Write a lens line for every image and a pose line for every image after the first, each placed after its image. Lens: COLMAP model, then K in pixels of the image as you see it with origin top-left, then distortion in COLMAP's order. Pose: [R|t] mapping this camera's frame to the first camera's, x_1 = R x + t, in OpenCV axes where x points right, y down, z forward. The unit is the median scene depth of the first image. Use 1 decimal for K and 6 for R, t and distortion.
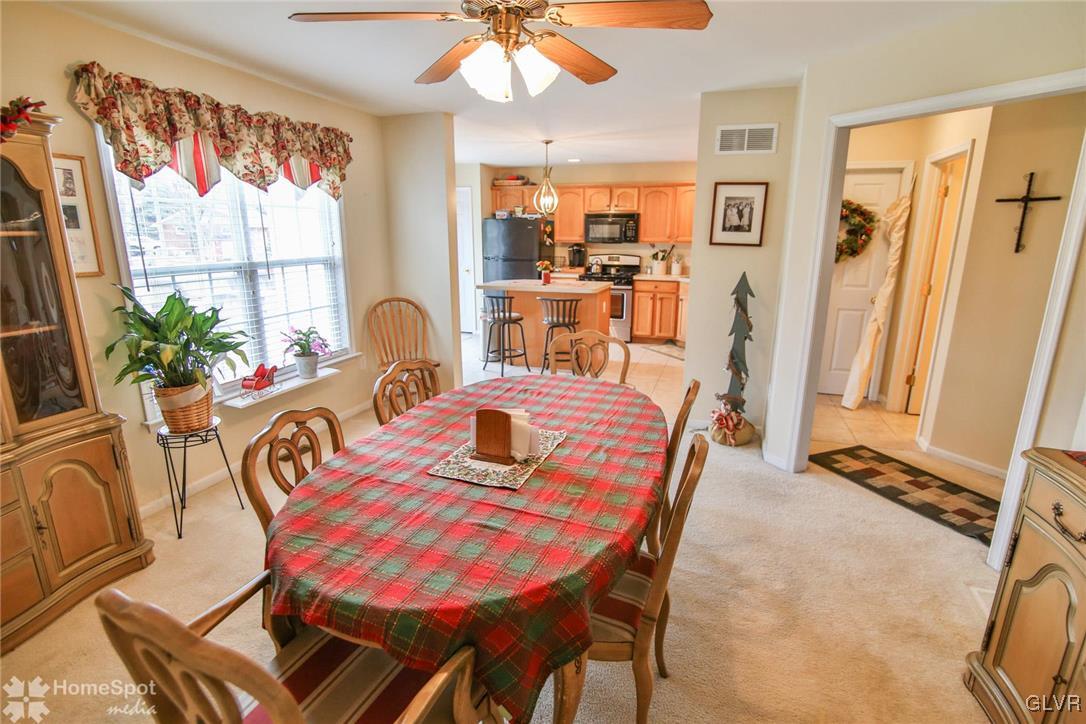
lens RADIAL K [[525.7, 0, 549.5], [0, 525.7, 363.1], [0, 0, 1]] dist [-0.020760, 0.000487]
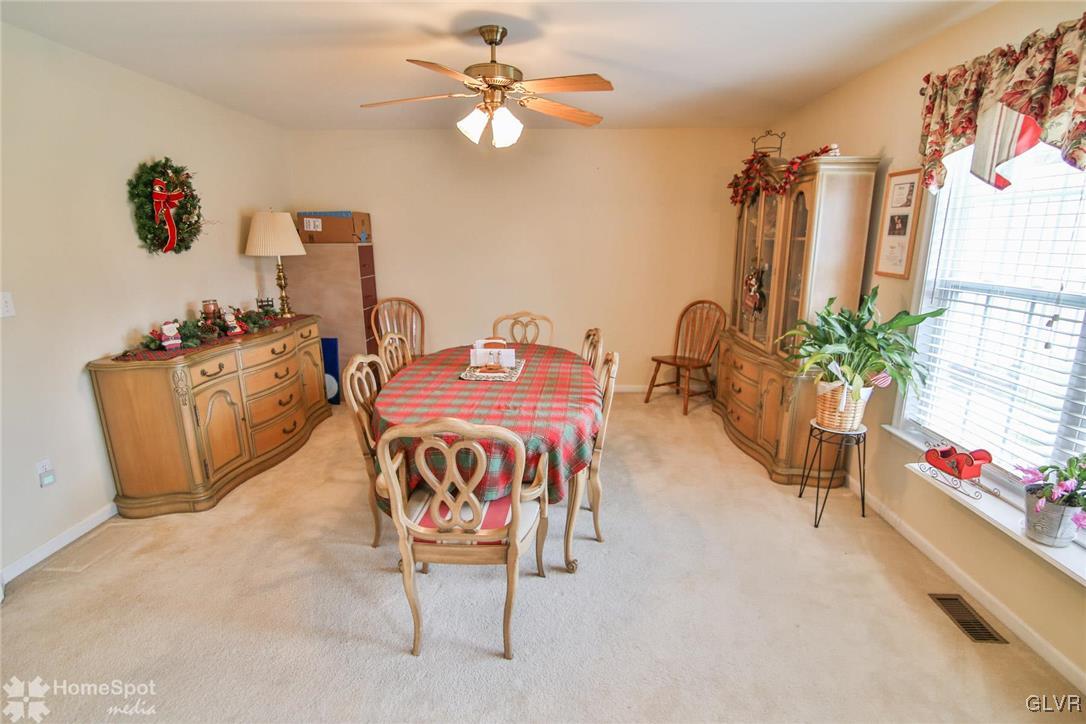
lens RADIAL K [[525.7, 0, 549.5], [0, 525.7, 363.1], [0, 0, 1]] dist [-0.020760, 0.000487]
pose [[-0.958020, 0.062286, -0.279853, 0.052286], [-0.073483, 0.890165, 0.449674, -0.153500], [0.277123, 0.451362, -0.848219, 0.617286]]
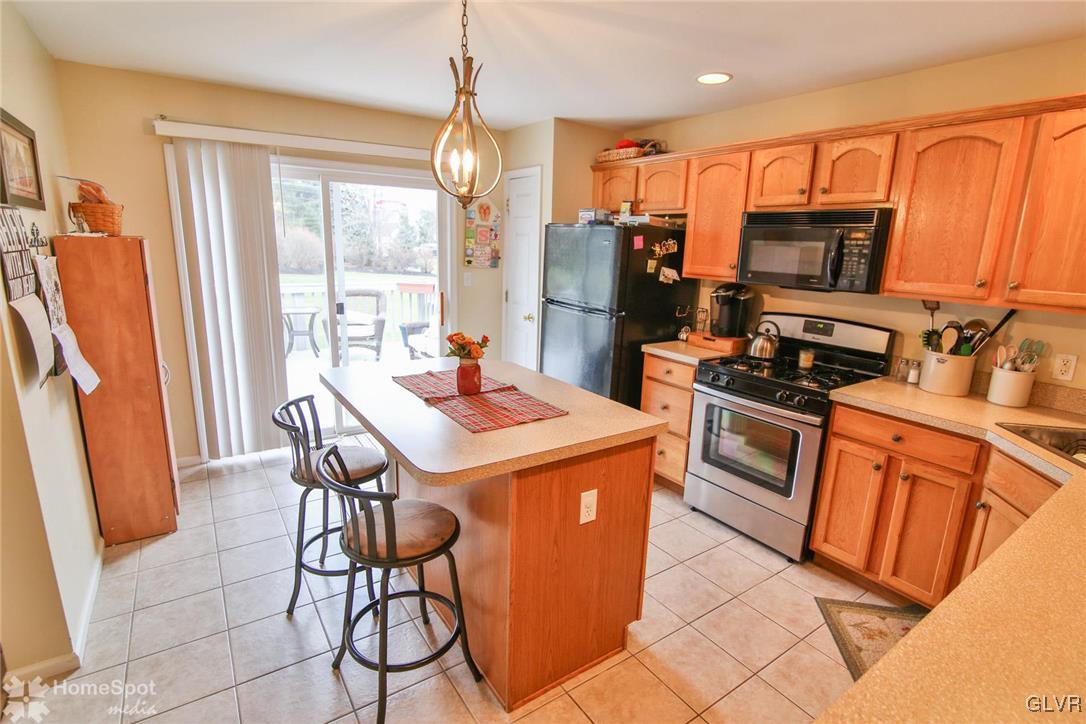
lens RADIAL K [[525.7, 0, 549.5], [0, 525.7, 363.1], [0, 0, 1]] dist [-0.020760, 0.000487]
pose [[0.798841, 0.155752, -0.581029, 0.204300], [-0.173068, 0.984567, 0.025978, -0.157100], [0.576108, 0.079805, 0.813468, 0.603165]]
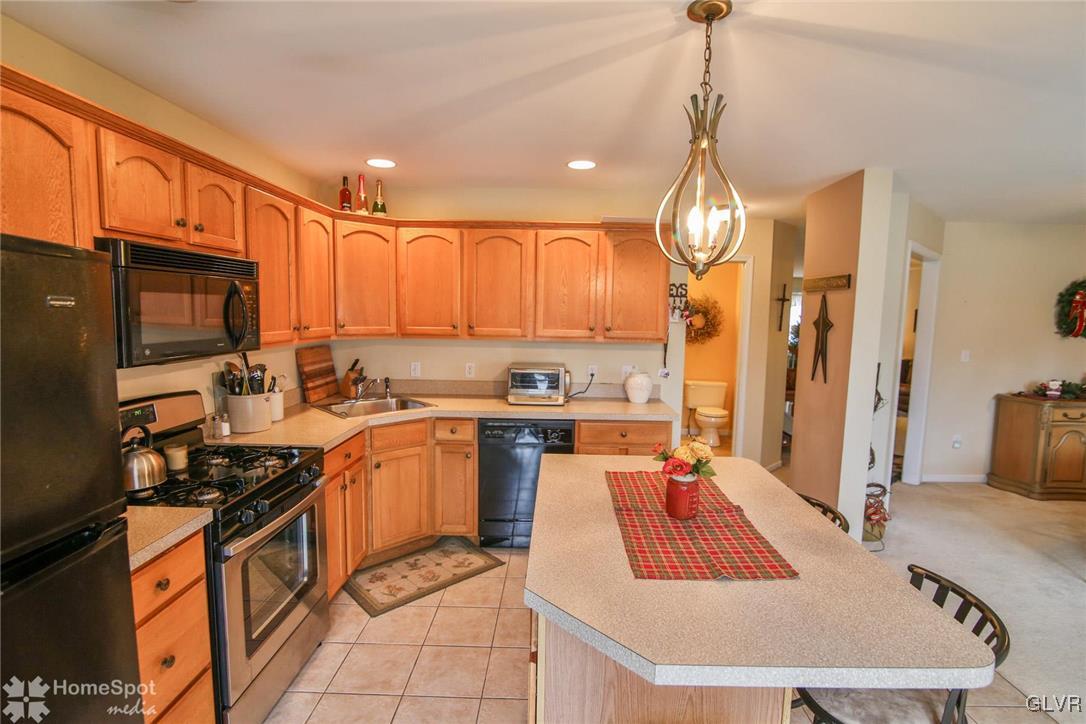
lens RADIAL K [[525.7, 0, 549.5], [0, 525.7, 363.1], [0, 0, 1]] dist [-0.020760, 0.000487]
pose [[-0.295881, -0.105184, 0.949416, -0.196467], [0.211535, 0.962027, 0.172505, -0.239303], [-0.931508, 0.251875, -0.262395, 0.918760]]
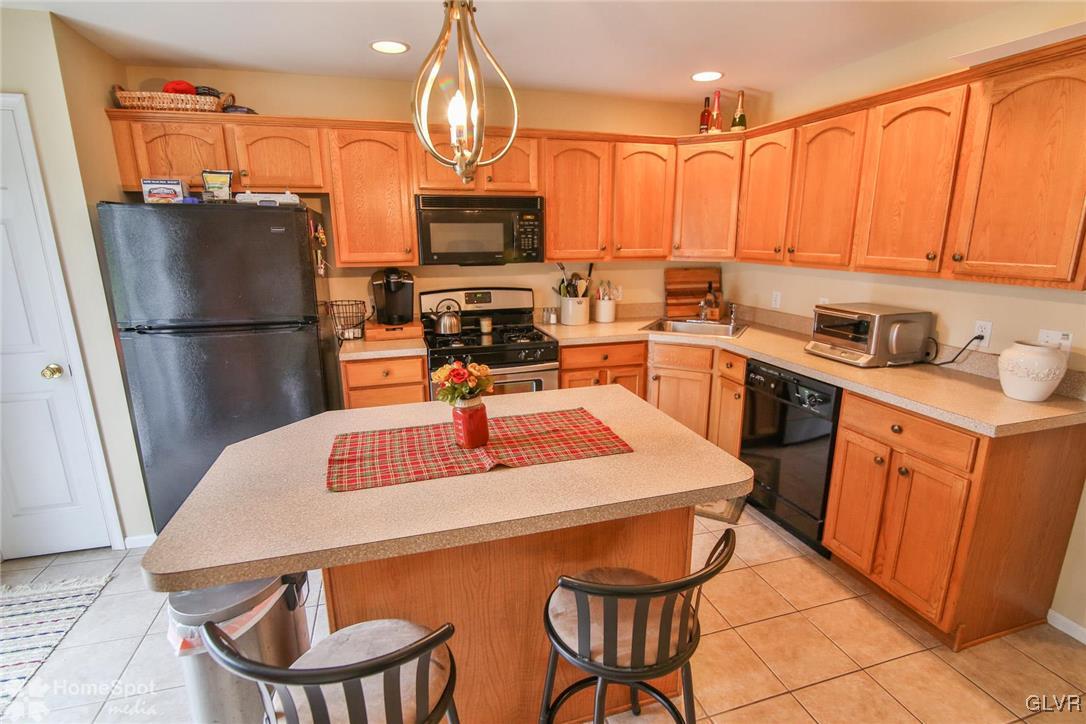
lens RADIAL K [[525.7, 0, 549.5], [0, 525.7, 363.1], [0, 0, 1]] dist [-0.020760, 0.000487]
pose [[0.818352, -0.143245, 0.556580, -0.093401], [0.145033, 0.988570, 0.041179, -0.161357], [-0.556117, 0.047024, 0.829773, 0.625142]]
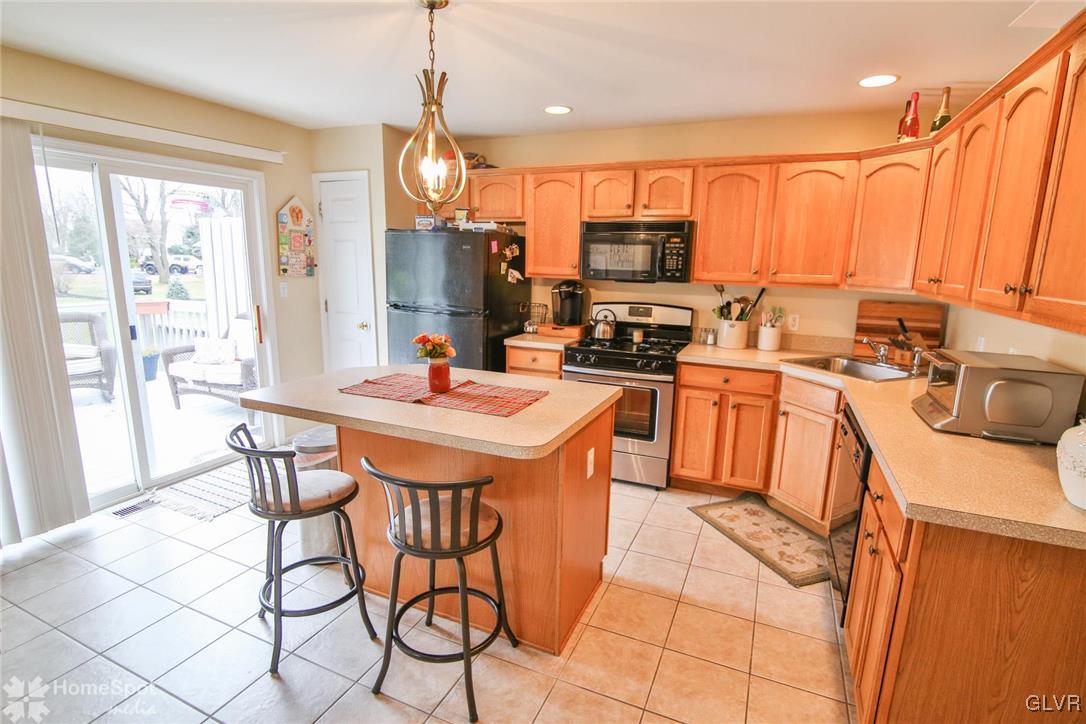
lens RADIAL K [[525.7, 0, 549.5], [0, 525.7, 363.1], [0, 0, 1]] dist [-0.020760, 0.000487]
pose [[0.995298, 0.035775, -0.090007, 0.087781], [-0.039977, 0.998172, -0.045322, -0.129661], [0.088221, 0.048707, 0.994909, 0.518086]]
